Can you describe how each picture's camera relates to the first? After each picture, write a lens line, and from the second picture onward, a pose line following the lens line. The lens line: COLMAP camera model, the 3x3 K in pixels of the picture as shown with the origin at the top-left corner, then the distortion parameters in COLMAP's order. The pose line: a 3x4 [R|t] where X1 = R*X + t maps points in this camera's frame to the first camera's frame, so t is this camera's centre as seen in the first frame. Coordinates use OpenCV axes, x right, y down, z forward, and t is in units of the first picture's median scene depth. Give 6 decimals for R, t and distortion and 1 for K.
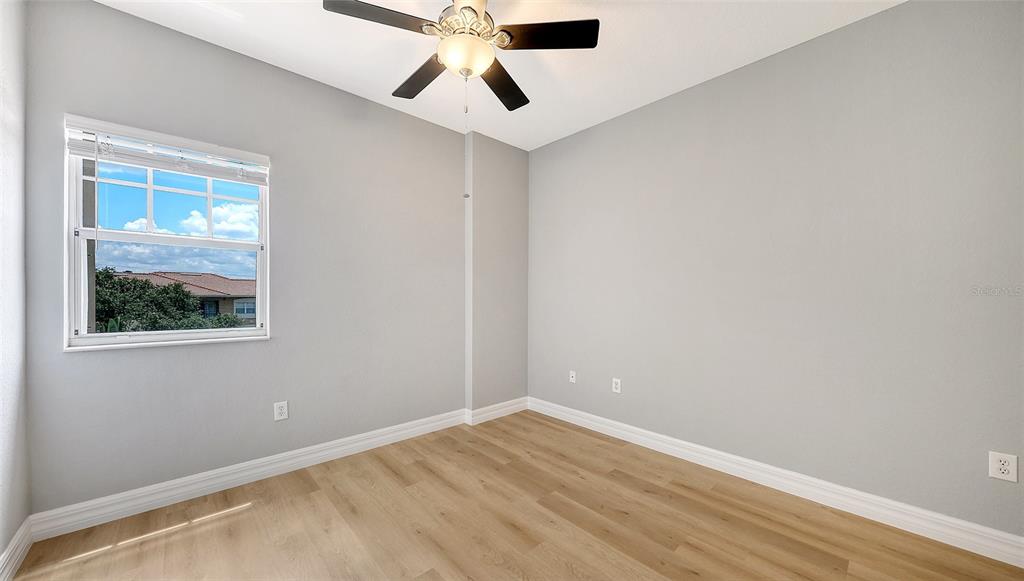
lens RADIAL K [[357.4, 0, 505.0], [0, 357.4, 301.1], [0, 0, 1]] dist [0.001614, 0.000119]
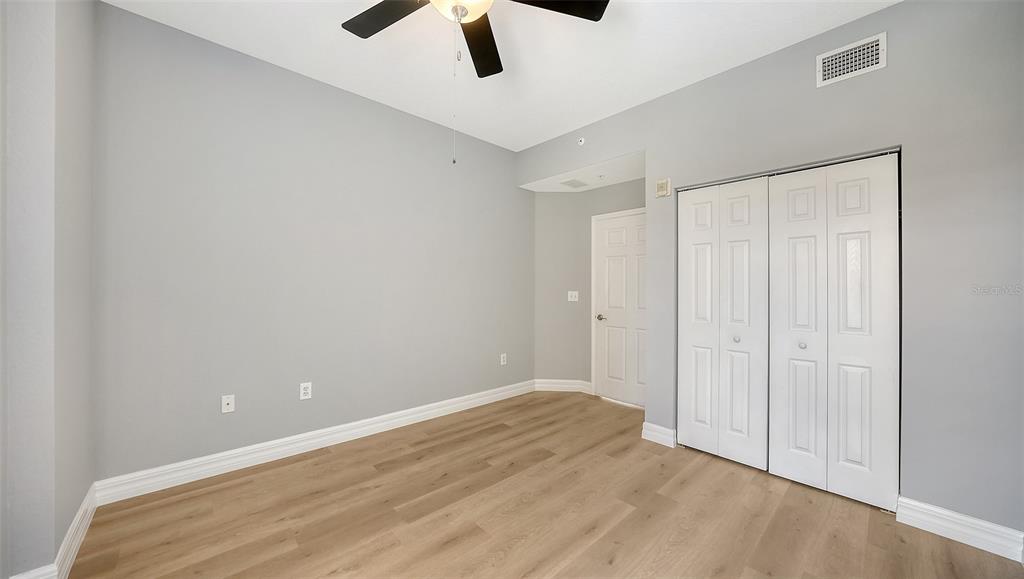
lens RADIAL K [[355.9, 0, 506.2], [0, 355.9, 286.3], [0, 0, 1]] dist [-0.002260, -0.000383]
pose [[0.011141, 0.005055, 0.999925, -0.660972], [-0.000677, 0.999987, -0.005048, -0.011713], [-0.999938, -0.000621, 0.011144, 0.635101]]
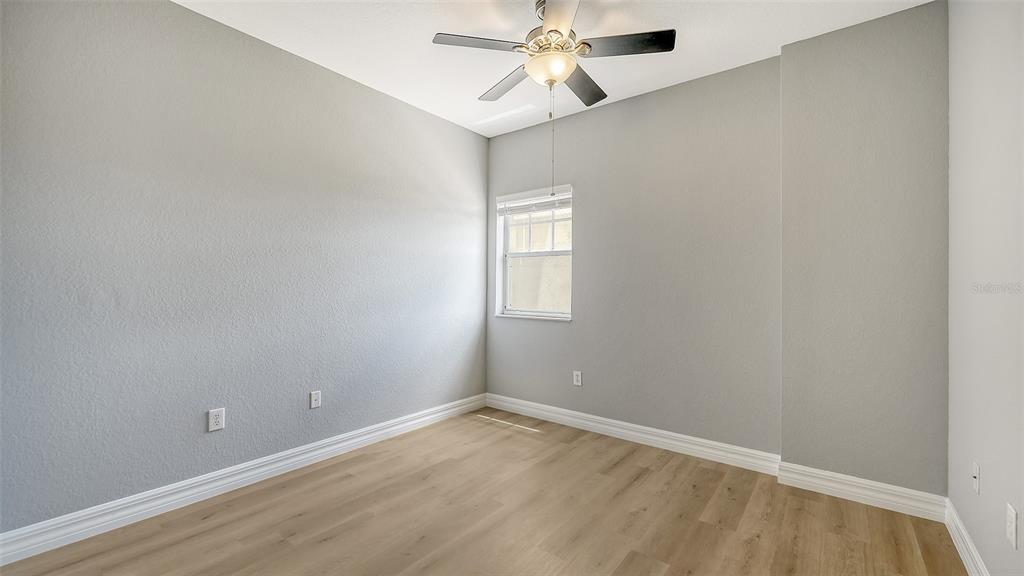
lens RADIAL K [[440.7, 0, 512.0], [0, 440.7, 288.0], [0, 0, 1]] dist [0.002286, 0.000295]
pose [[0.172781, 0.005828, -0.984943, 0.847753], [-0.018194, 0.999831, 0.002725, -0.016218], [0.984792, 0.017450, 0.172858, 0.469961]]
